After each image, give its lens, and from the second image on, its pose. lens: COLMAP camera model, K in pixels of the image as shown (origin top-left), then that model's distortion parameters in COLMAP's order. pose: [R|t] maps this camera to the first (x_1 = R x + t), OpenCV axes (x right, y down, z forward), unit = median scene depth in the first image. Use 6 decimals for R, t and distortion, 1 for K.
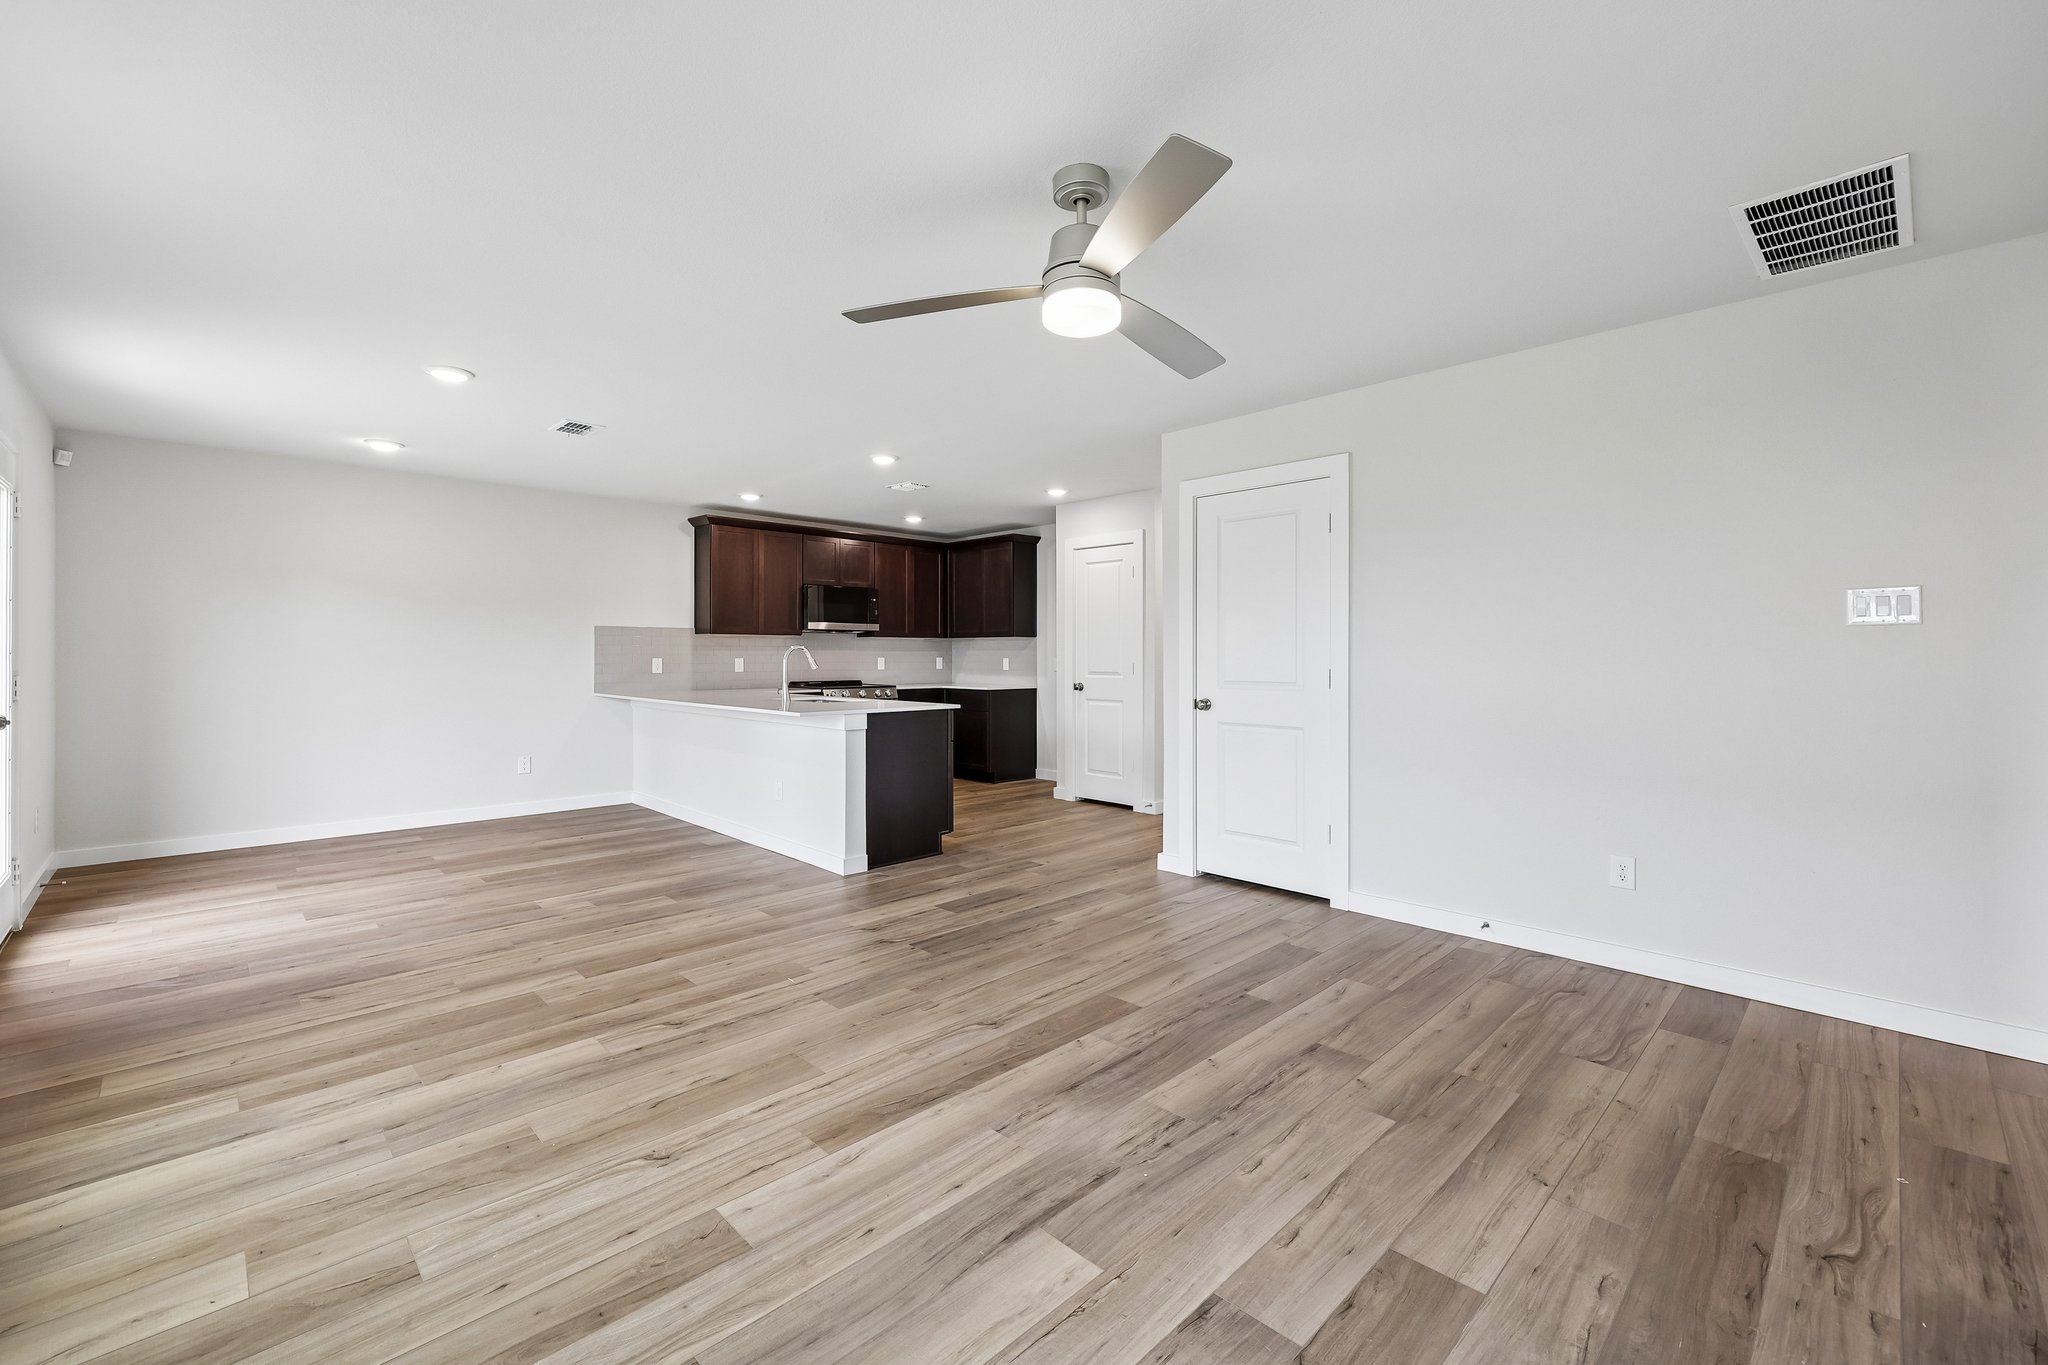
lens RADIAL K [[847.5, 0, 1029.3], [0, 847.5, 669.6], [0, 0, 1]] dist [0.003935, -0.000942]
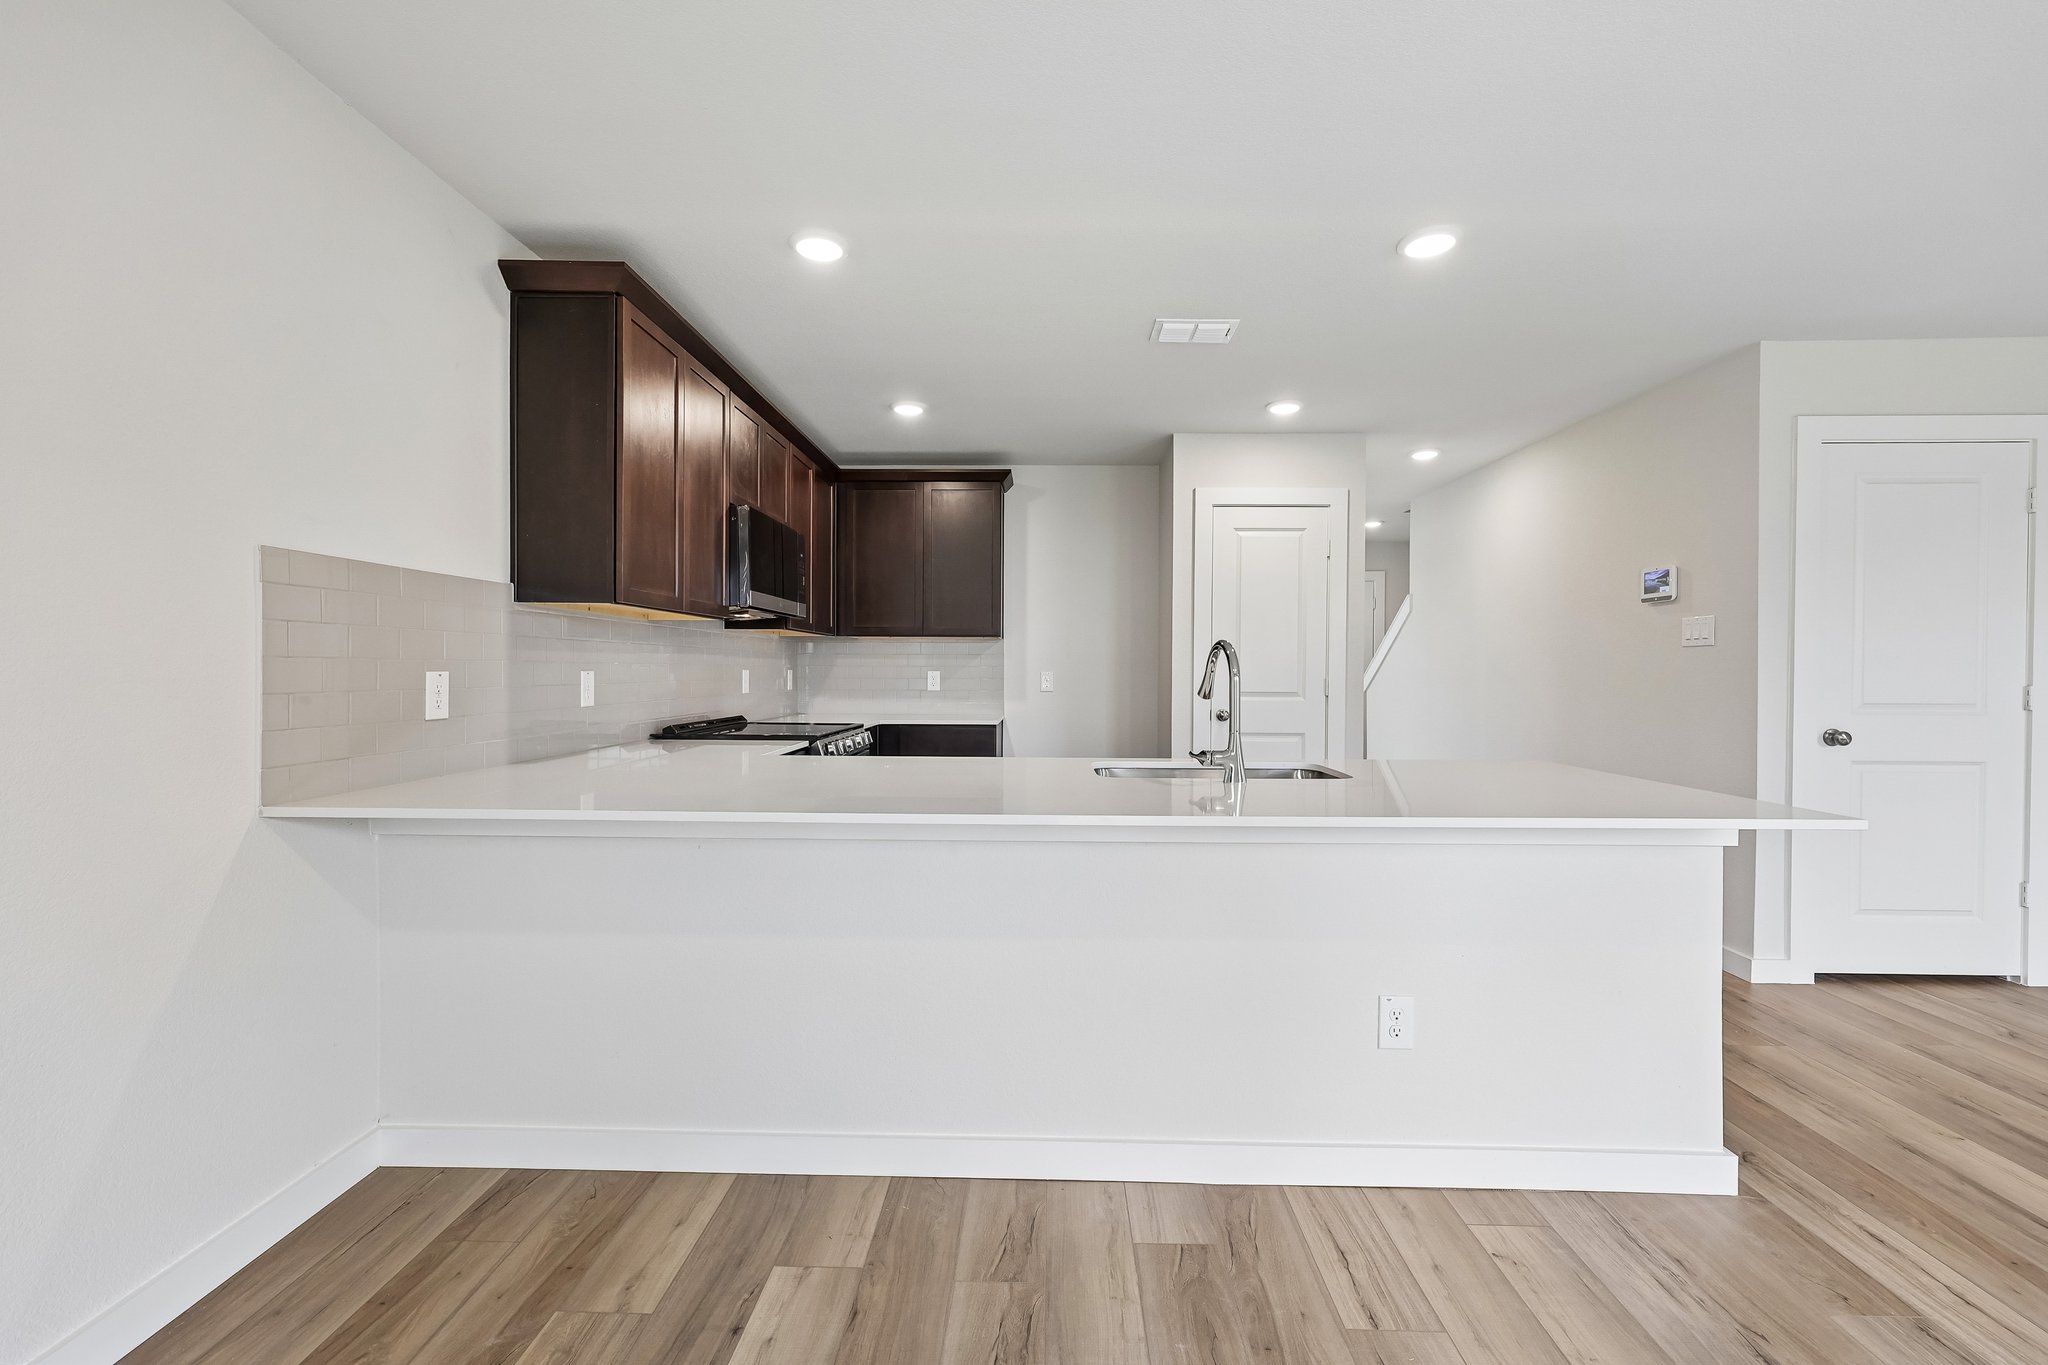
lens RADIAL K [[847.5, 0, 1028.8], [0, 847.5, 679.4], [0, 0, 1]] dist [0.003935, -0.000942]
pose [[0.719216, -0.006675, 0.694755, -1.033935], [0.009711, 0.999953, -0.000446, -0.017169], [-0.694719, 0.007067, 0.719246, 1.287025]]
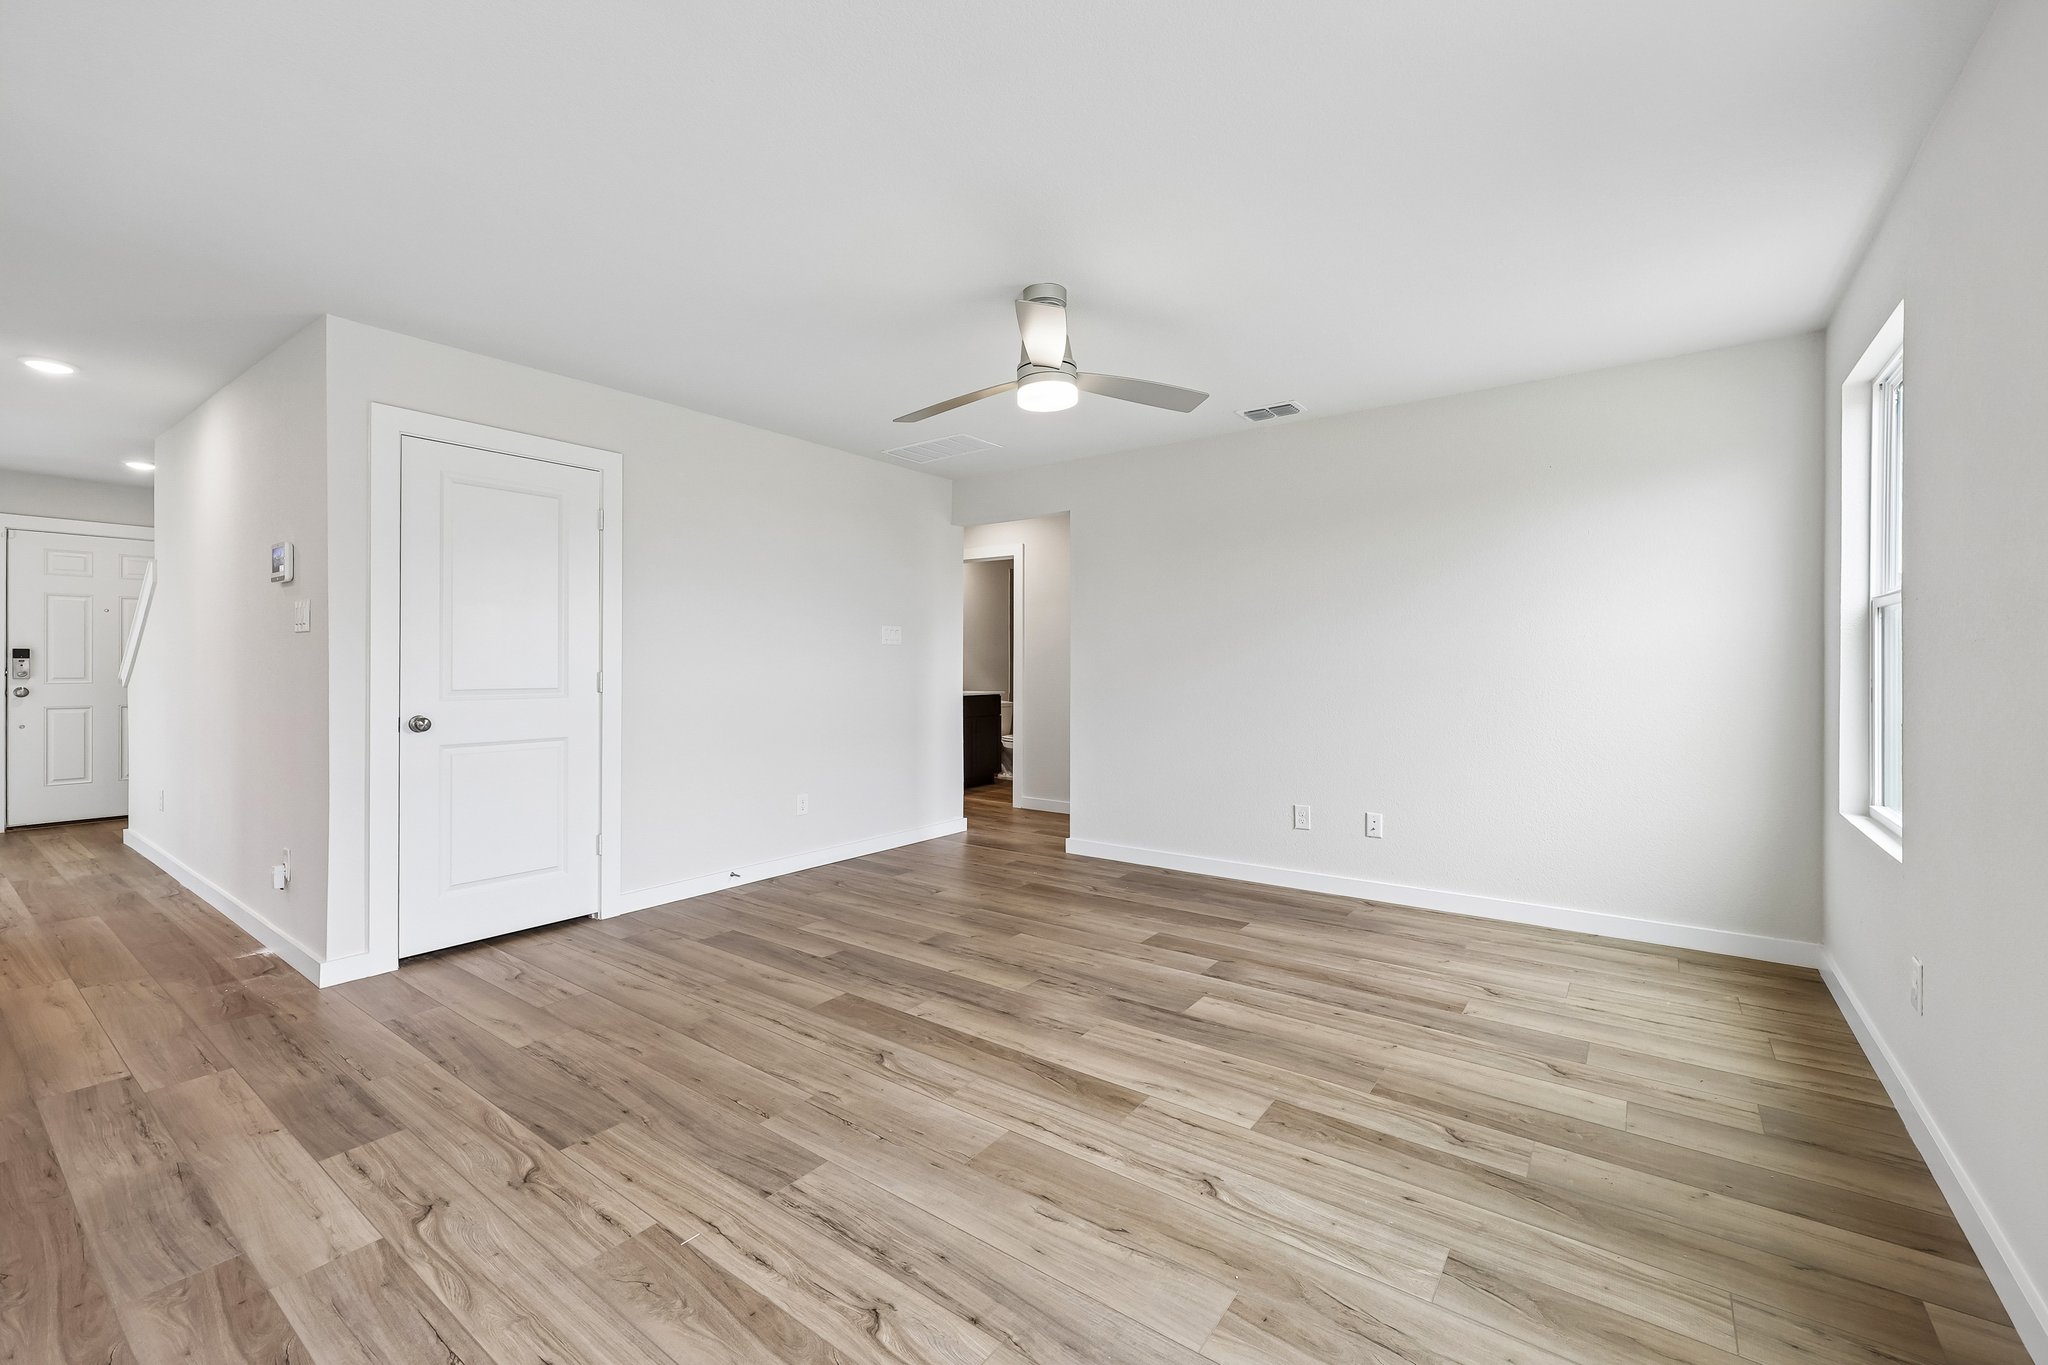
lens RADIAL K [[847.5, 0, 1031.1], [0, 847.5, 658.7], [0, 0, 1]] dist [0.003935, -0.000942]
pose [[-0.161782, 0.003785, 0.986819, -0.804416], [0.012713, 0.999918, -0.001751, -0.008264], [-0.986745, 0.012262, -0.161817, 0.805608]]
